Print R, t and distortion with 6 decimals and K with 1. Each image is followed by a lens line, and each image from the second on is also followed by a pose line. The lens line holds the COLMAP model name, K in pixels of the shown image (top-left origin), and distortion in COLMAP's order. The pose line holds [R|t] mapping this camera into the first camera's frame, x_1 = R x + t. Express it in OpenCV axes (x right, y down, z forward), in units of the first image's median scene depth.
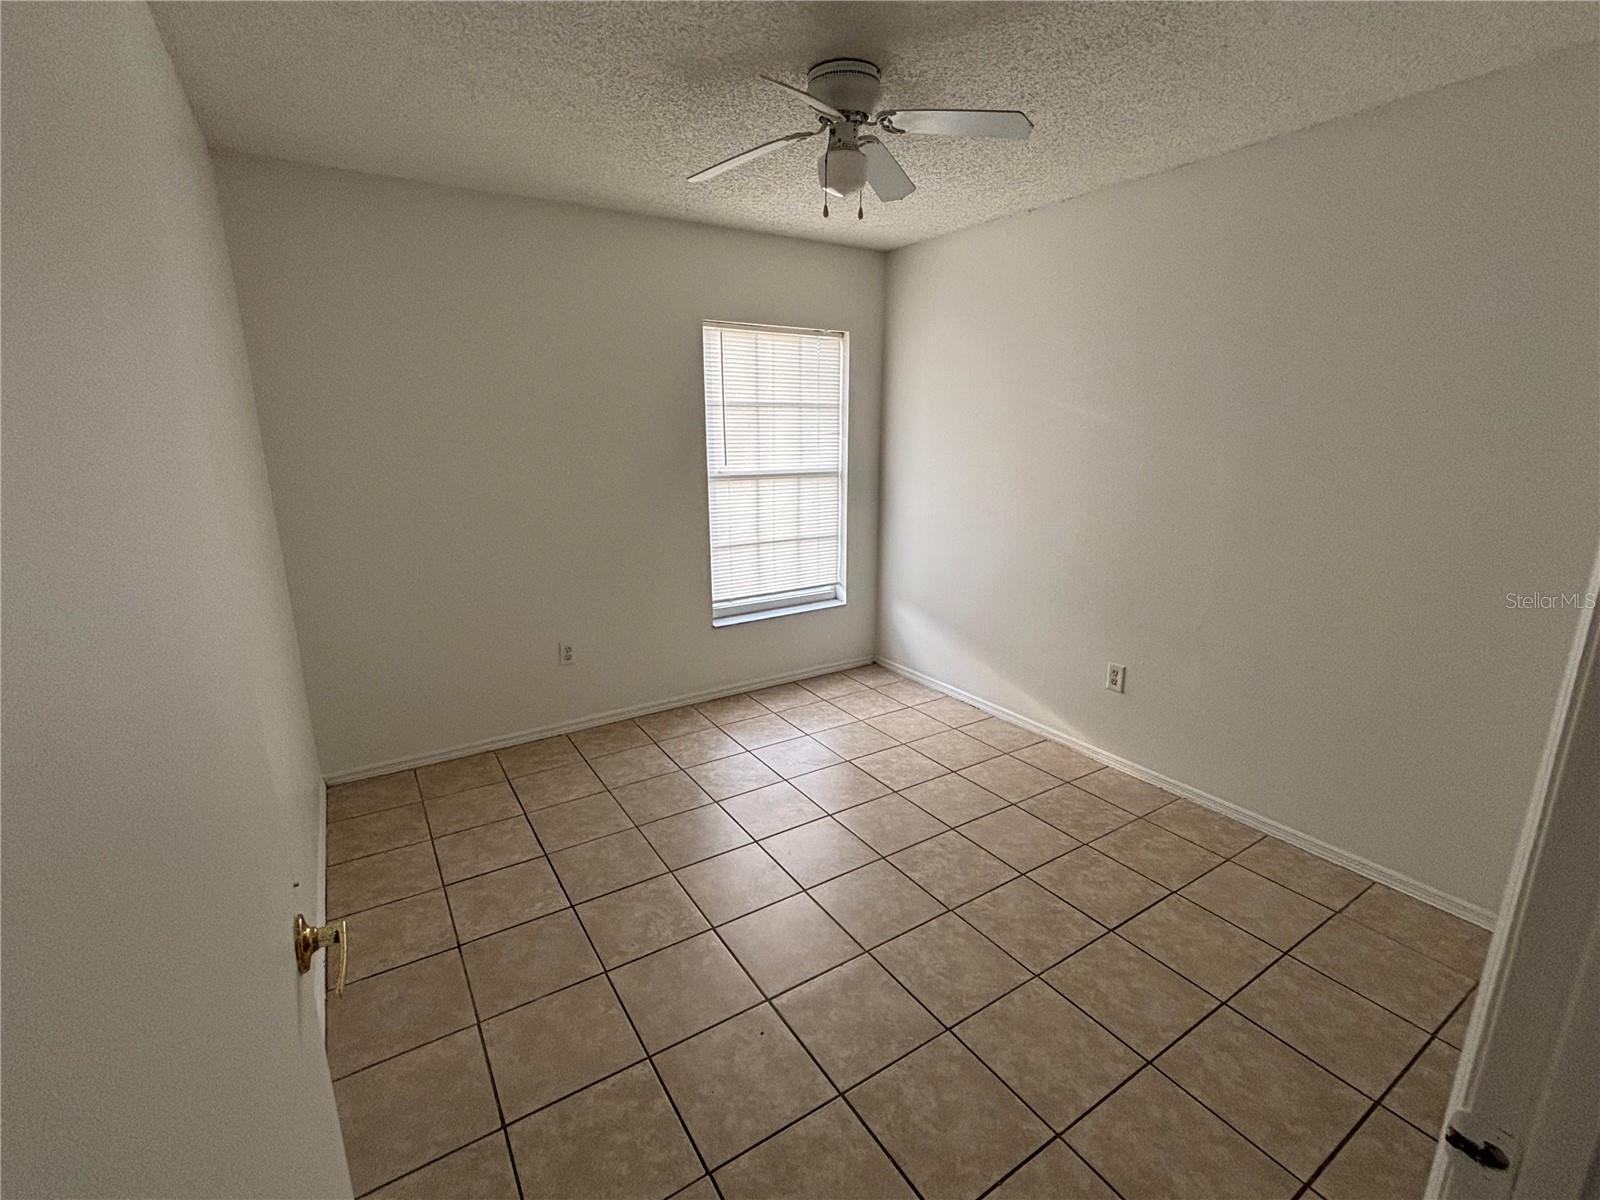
lens RADIAL K [[713.7, 0, 798.5], [0, 713.7, 604.4], [0, 0, 1]] dist [-0.001261, -0.000072]
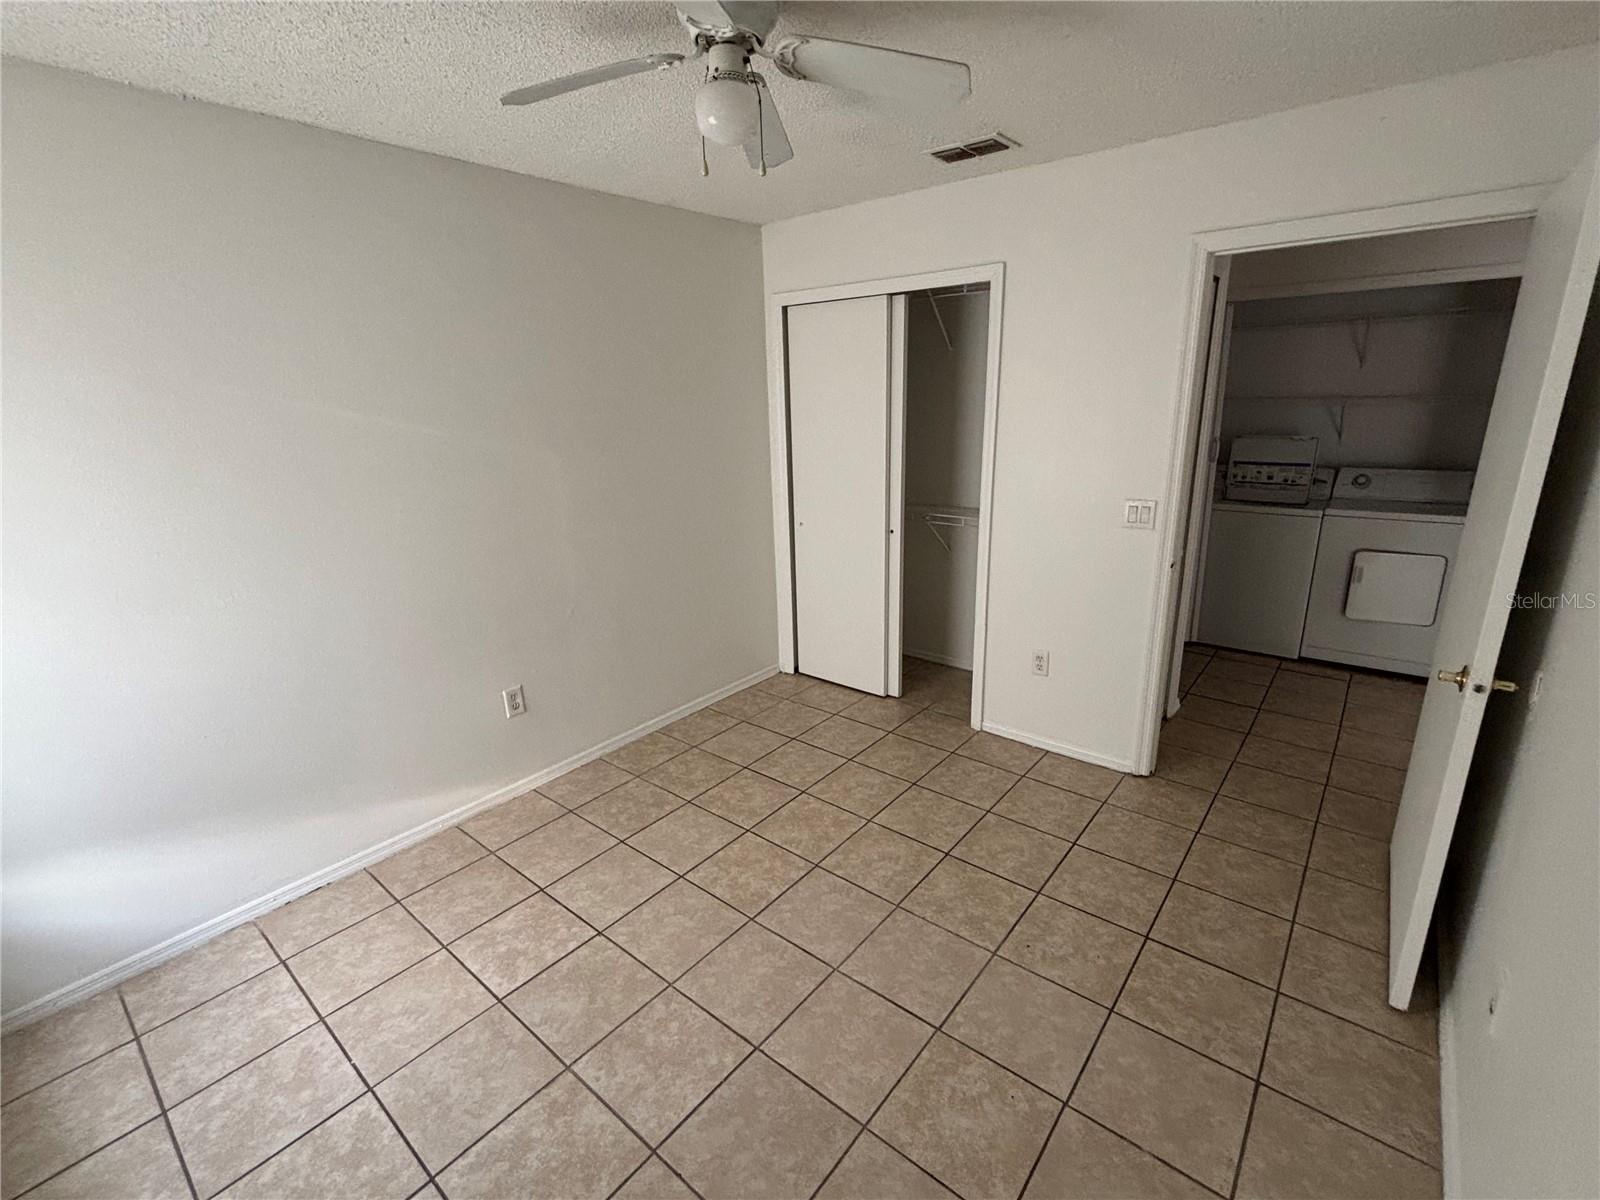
lens RADIAL K [[713.7, 0, 808.2], [0, 713.7, 599.7], [0, 0, 1]] dist [-0.001261, -0.000072]
pose [[-0.303407, -0.259508, 0.916842, -0.504968], [0.269069, 0.899707, 0.343700, -0.239261], [-0.914082, 0.350975, -0.203152, 0.795033]]
